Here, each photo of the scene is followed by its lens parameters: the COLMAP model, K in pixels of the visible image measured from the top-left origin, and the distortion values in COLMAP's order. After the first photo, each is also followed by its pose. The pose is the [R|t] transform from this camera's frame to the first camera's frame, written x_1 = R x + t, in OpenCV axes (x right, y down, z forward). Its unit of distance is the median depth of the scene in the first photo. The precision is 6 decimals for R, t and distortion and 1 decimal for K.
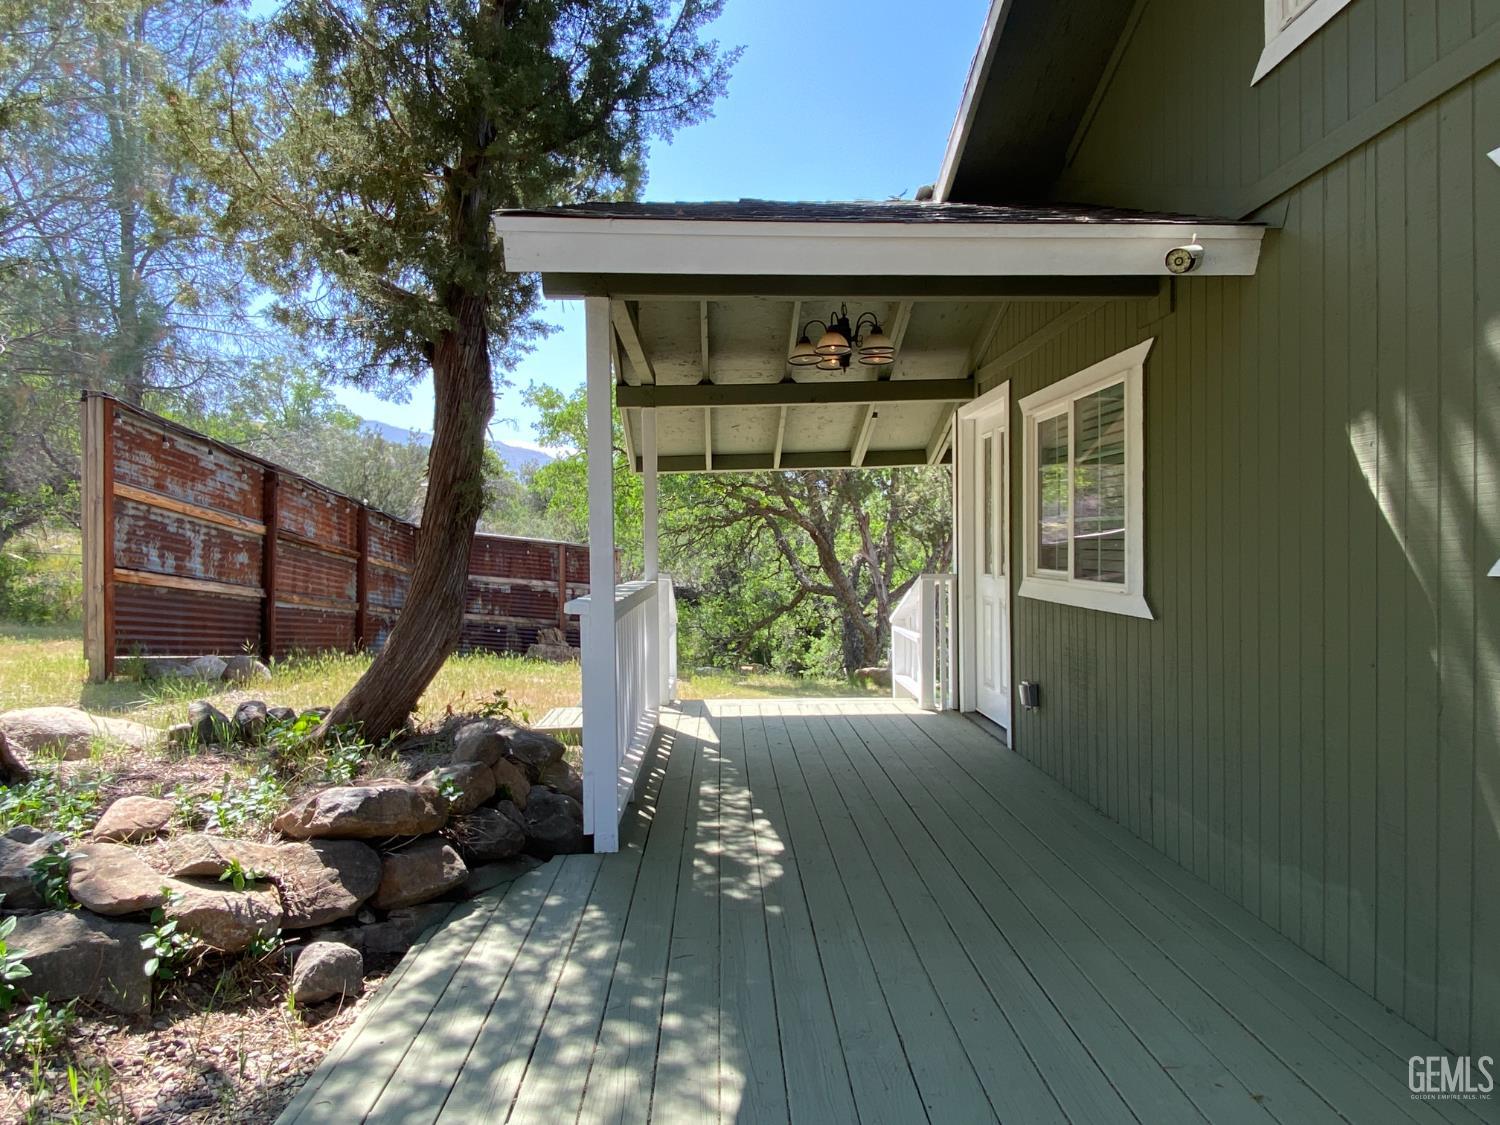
lens RADIAL K [[925.1, 0, 755.6], [0, 925.1, 558.4], [0, 0, 1]] dist [0.038280, -0.037704]
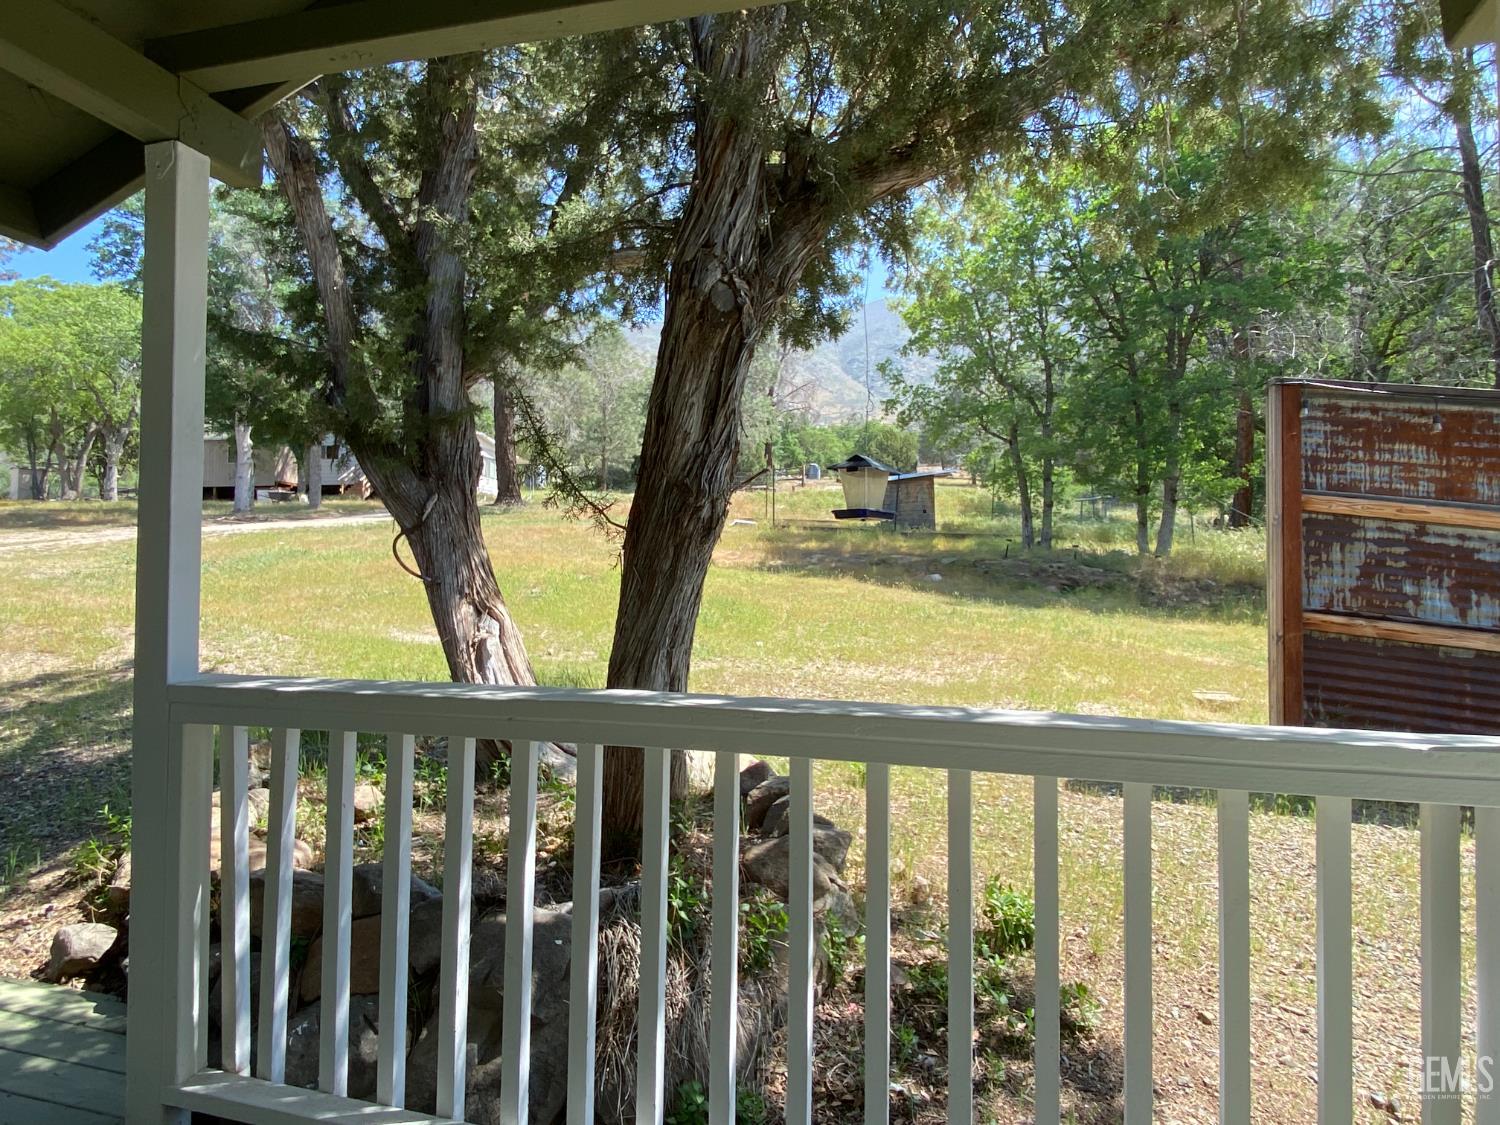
lens RADIAL K [[925.1, 0, 755.6], [0, 925.1, 558.4], [0, 0, 1]] dist [0.038280, -0.037704]
pose [[-0.308973, -0.031193, -0.950559, 0.332541], [-0.021063, 0.999441, -0.025951, -0.010900], [0.950837, 0.012004, -0.309458, 1.928073]]
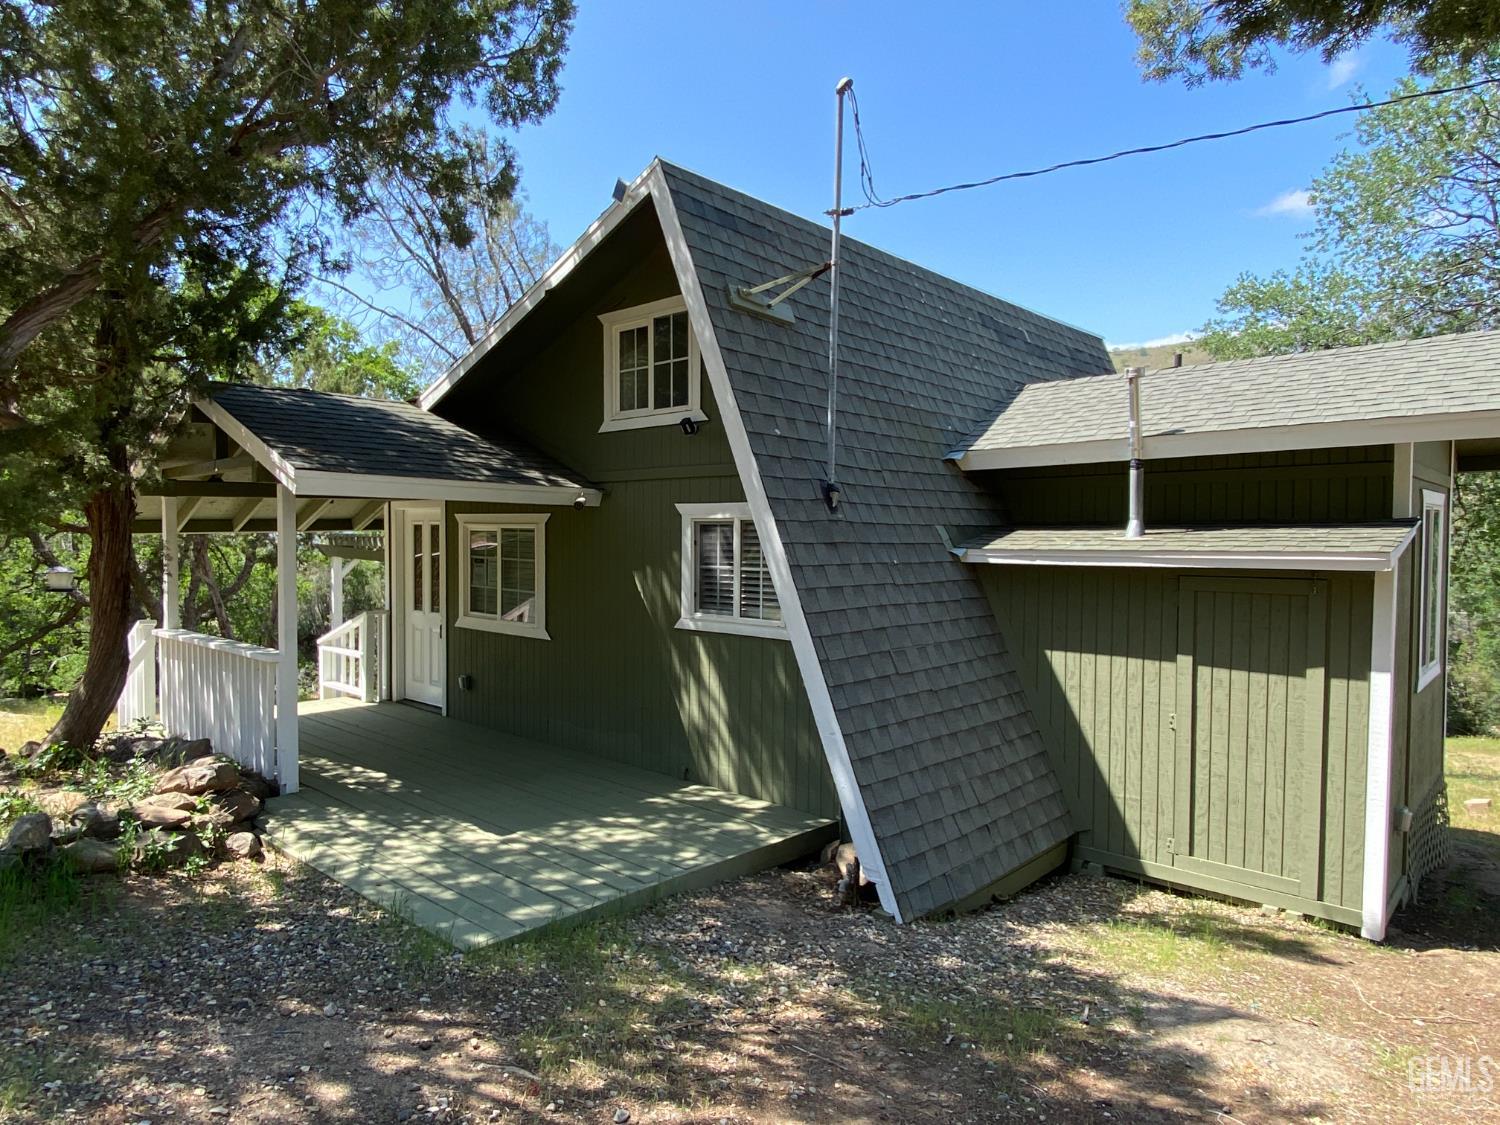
lens RADIAL K [[925.1, 0, 755.6], [0, 925.1, 558.4], [0, 0, 1]] dist [0.038280, -0.037704]
pose [[0.704562, -0.008850, 0.709587, -1.041356], [-0.002039, 0.999893, 0.014495, -0.216214], [-0.709640, -0.011660, 0.704468, -1.176375]]
